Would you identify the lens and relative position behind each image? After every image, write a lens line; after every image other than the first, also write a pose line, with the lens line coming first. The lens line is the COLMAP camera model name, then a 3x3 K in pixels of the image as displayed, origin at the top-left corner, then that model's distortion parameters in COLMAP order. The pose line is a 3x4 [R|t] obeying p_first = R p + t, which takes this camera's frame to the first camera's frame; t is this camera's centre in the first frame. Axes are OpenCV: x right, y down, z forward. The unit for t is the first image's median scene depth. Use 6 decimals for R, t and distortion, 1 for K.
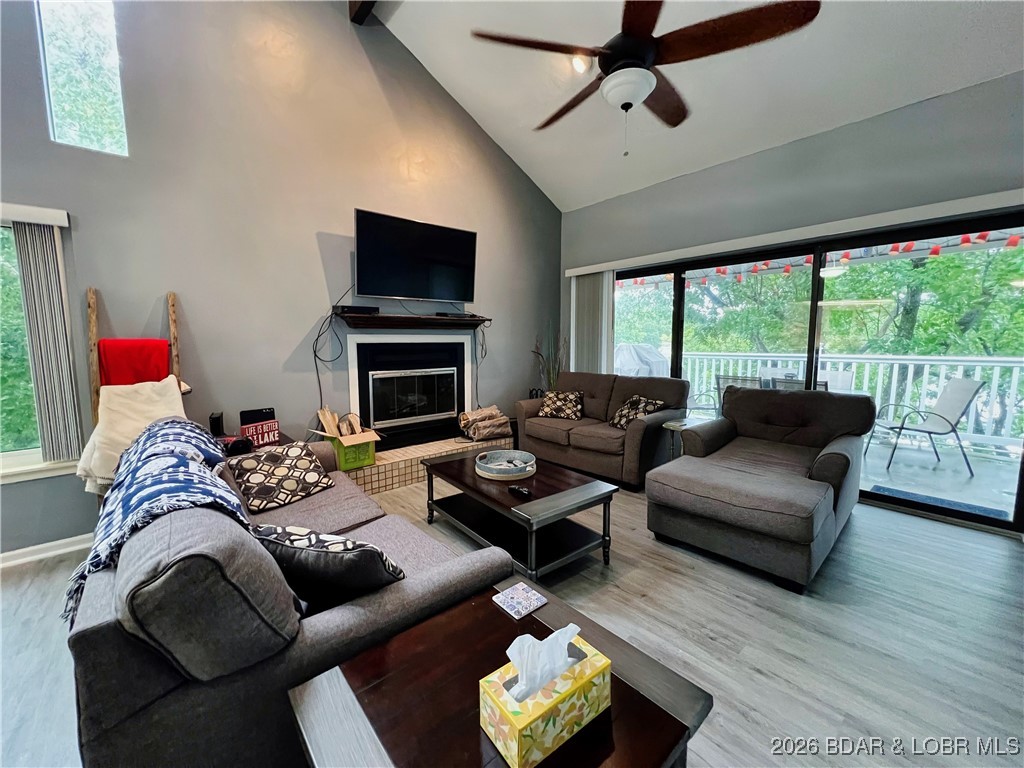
lens RADIAL K [[408.3, 0, 510.0], [0, 408.3, 380.7], [0, 0, 1]] dist [0.002483, -0.000217]
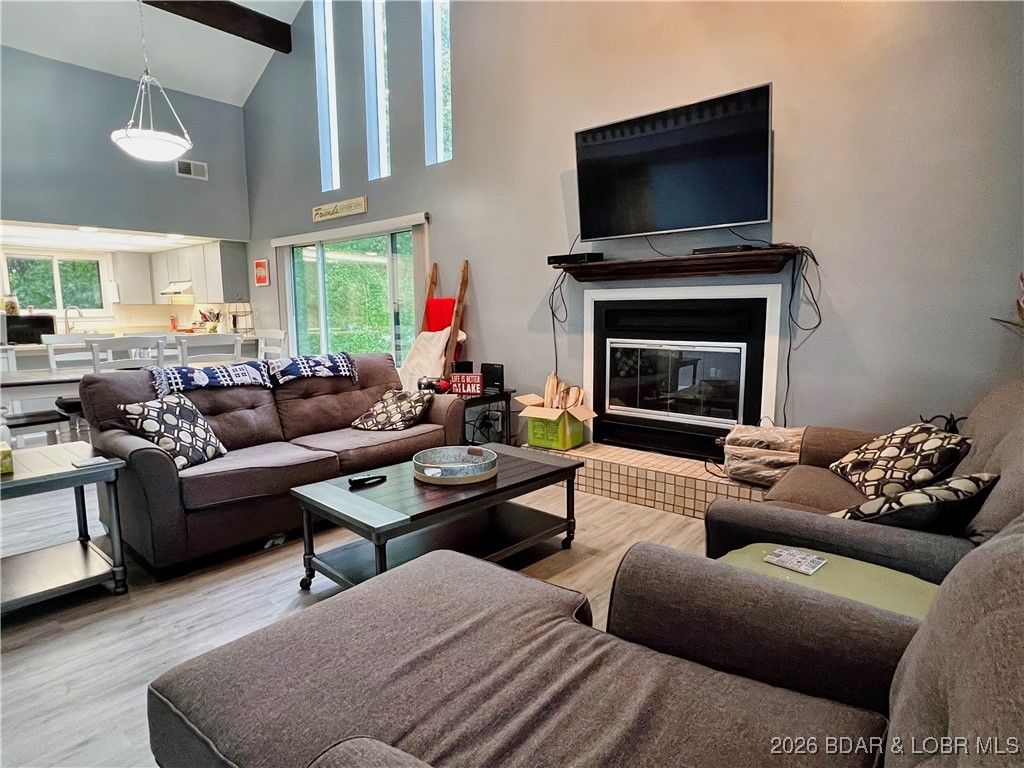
lens RADIAL K [[578.2, 0, 510.2], [0, 578.2, 383.2], [0, 0, 1]] dist [-0.000253, -0.000507]
pose [[0.152794, 0.129637, -0.979718, 0.660955], [-0.092973, 0.988848, 0.116345, -0.044951], [0.983875, 0.073310, 0.163142, 0.612339]]
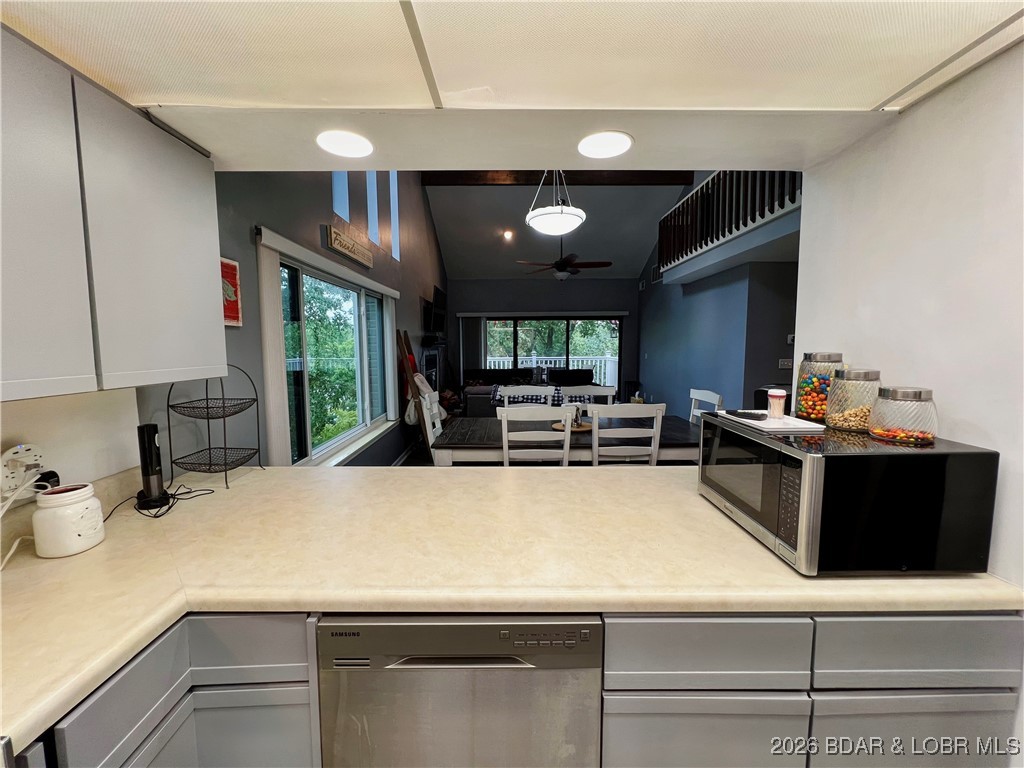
lens RADIAL K [[408.3, 0, 510.0], [0, 408.3, 380.7], [0, 0, 1]] dist [0.002483, -0.000217]
pose [[0.654524, -0.062189, 0.753479, -1.368615], [0.076102, 0.996969, 0.016178, 0.019087], [-0.752201, 0.046753, 0.657273, -0.428279]]
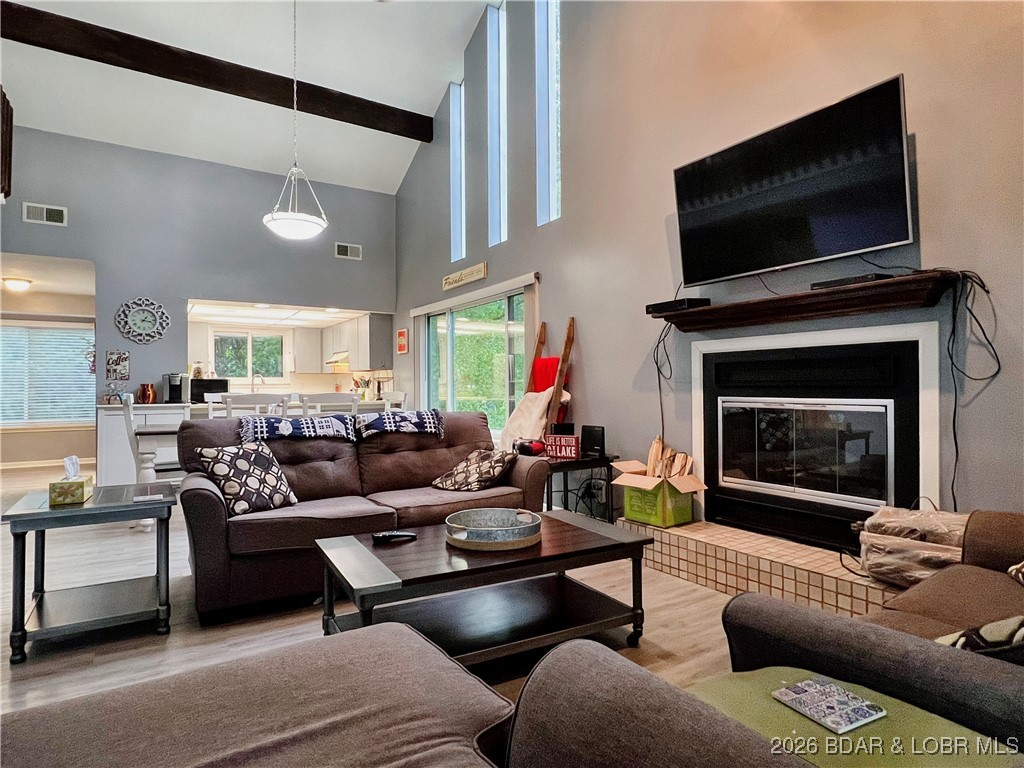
lens RADIAL K [[578.2, 0, 510.2], [0, 578.2, 383.2], [0, 0, 1]] dist [-0.000253, -0.000507]
pose [[-0.143401, -0.000964, -0.989664, 0.582313], [-0.092335, 0.995651, 0.012409, -0.022385], [0.985348, 0.093160, -0.142866, 0.755594]]
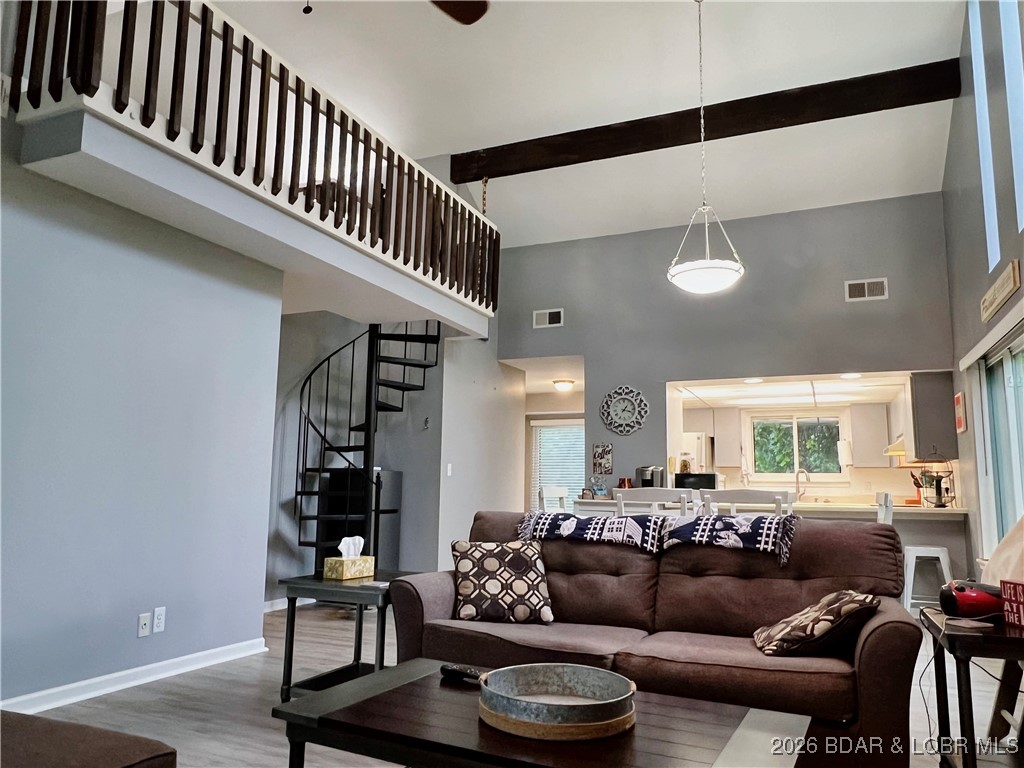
lens RADIAL K [[729.2, 0, 501.7], [0, 729.2, 386.1], [0, 0, 1]] dist [0.001255, -0.005082]
pose [[-0.907164, -0.065778, -0.415604, 0.231584], [-0.051473, 0.997635, -0.045545, -0.040469], [0.417617, -0.019924, -0.908405, 1.080977]]
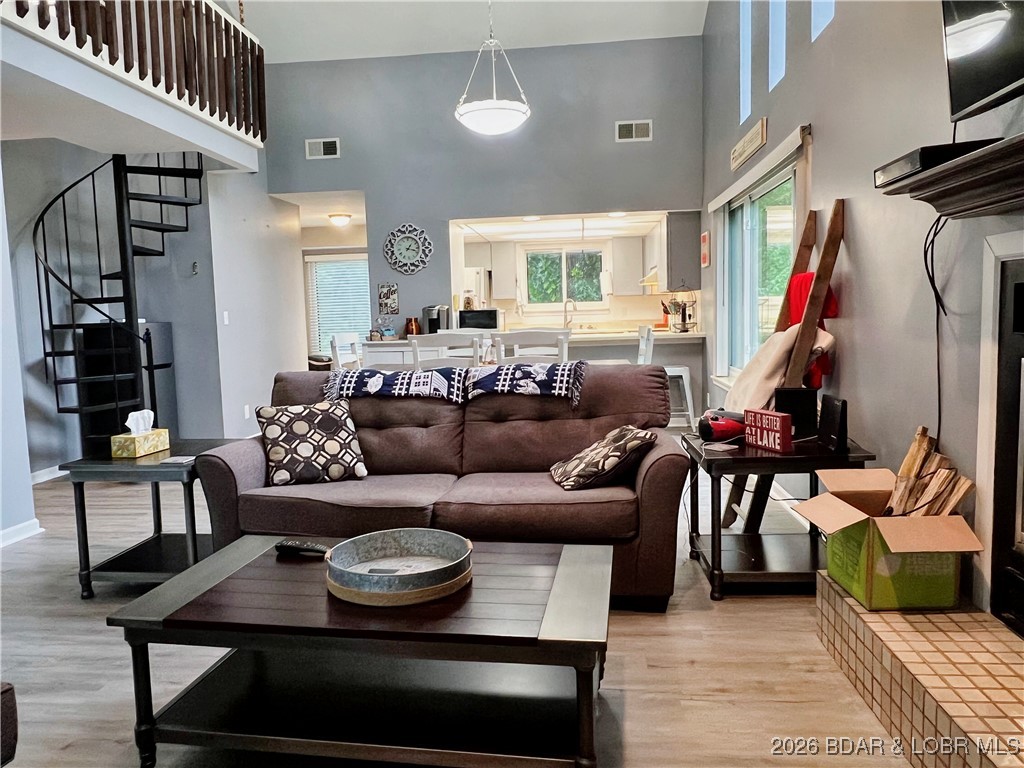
lens RADIAL K [[728.8, 0, 508.9], [0, 728.8, 383.8], [0, 0, 1]] dist [0.004051, -0.002597]
pose [[-0.727851, 0.095850, -0.679003, 0.267946], [-0.034958, 0.983709, 0.176336, -0.078045], [0.684843, 0.152083, -0.712643, 1.058784]]
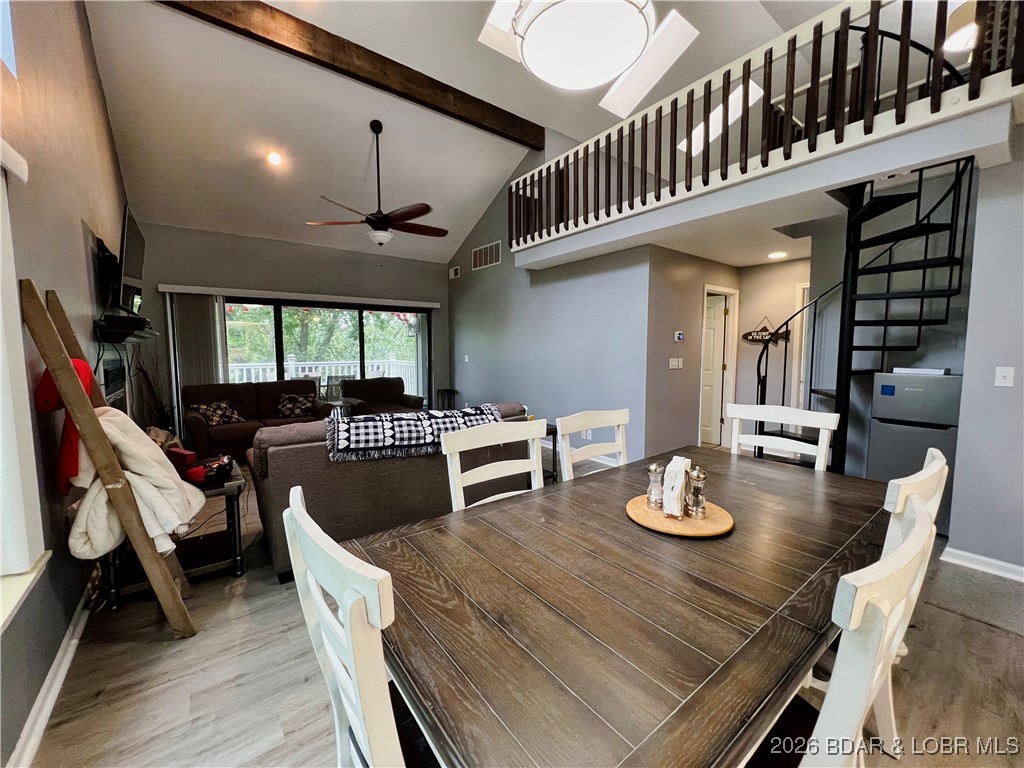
lens RADIAL K [[408.3, 0, 510.0], [0, 408.3, 380.7], [0, 0, 1]] dist [0.002483, -0.000217]
pose [[0.063632, -0.073152, 0.995289, -1.024597], [0.103126, 0.992453, 0.066350, -0.023189], [-0.992631, 0.098418, 0.070696, 0.145185]]
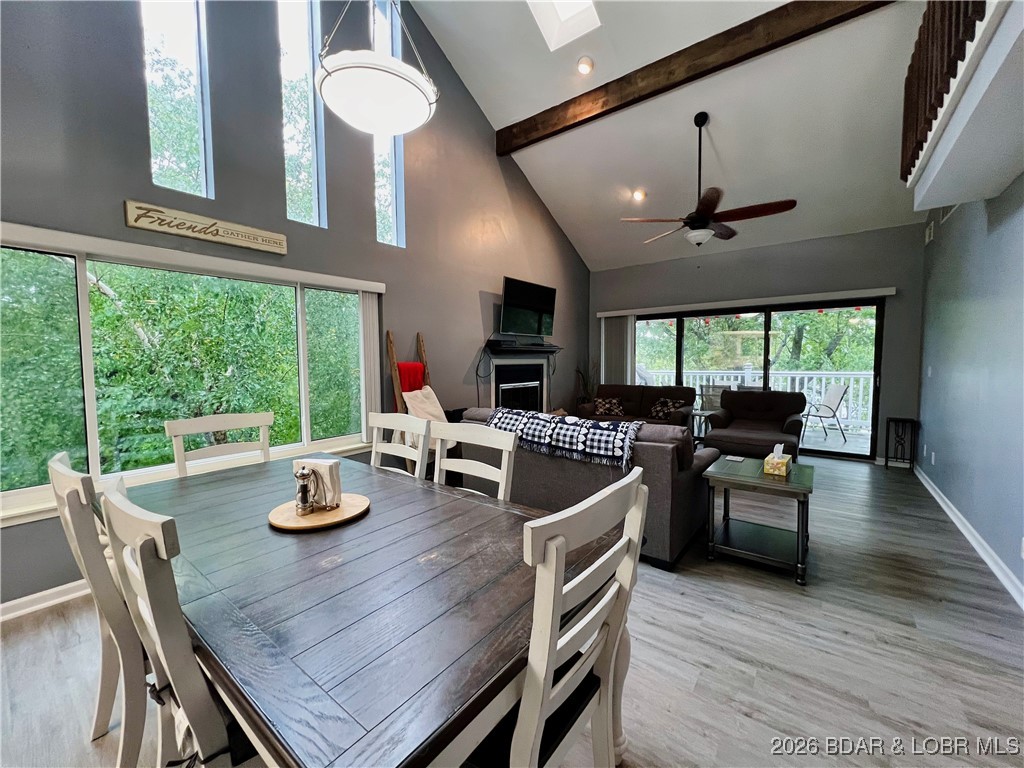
lens RADIAL K [[408.3, 0, 510.0], [0, 408.3, 380.7], [0, 0, 1]] dist [0.002483, -0.000217]
pose [[0.980355, -0.010410, 0.196964, -0.557515], [0.020326, 0.998622, -0.048388, 0.033359], [-0.196189, 0.051441, 0.979216, -0.393864]]
